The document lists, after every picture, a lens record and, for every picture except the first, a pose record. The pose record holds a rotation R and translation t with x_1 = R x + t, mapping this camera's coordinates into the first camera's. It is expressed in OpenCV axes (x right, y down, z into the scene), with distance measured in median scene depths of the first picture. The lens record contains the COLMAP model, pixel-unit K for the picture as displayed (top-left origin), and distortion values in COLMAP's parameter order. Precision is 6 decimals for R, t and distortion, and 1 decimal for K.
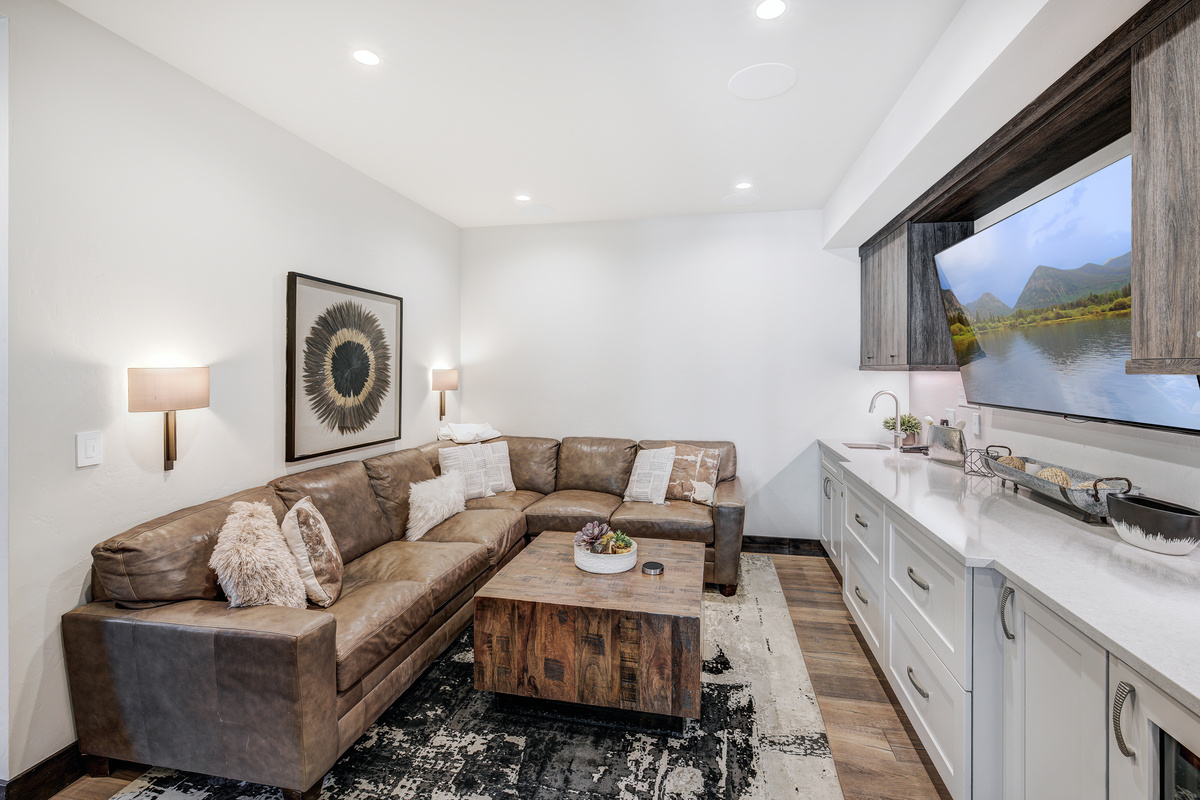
lens RADIAL K [[561.2, 0, 599.3], [0, 561.2, 367.2], [0, 0, 1]] dist [0.000808, 0.000063]
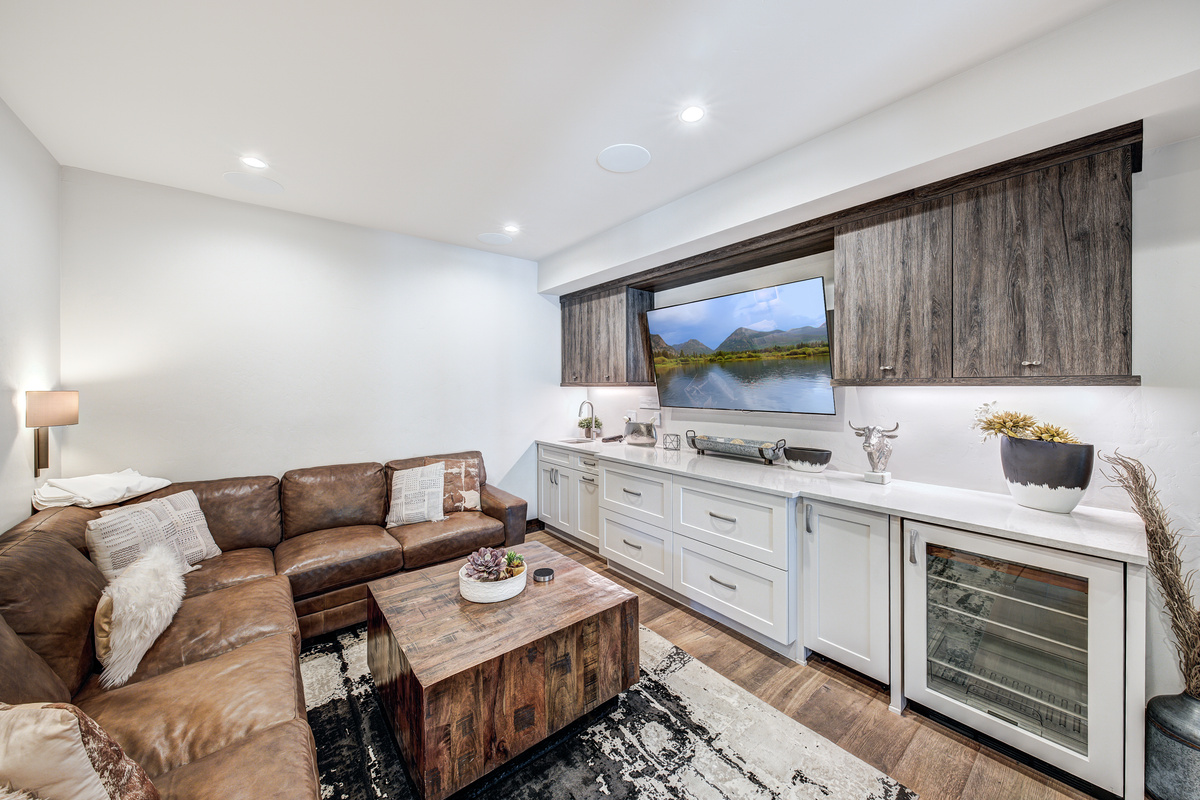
lens RADIAL K [[435.1, 0, 633.5], [0, 435.1, 385.8], [0, 0, 1]] dist [0.000126, -0.000121]
pose [[0.606931, -0.006871, 0.794724, -0.531332], [0.005291, 0.999975, 0.004605, -0.000834], [-0.794737, 0.001410, 0.606953, 0.432446]]
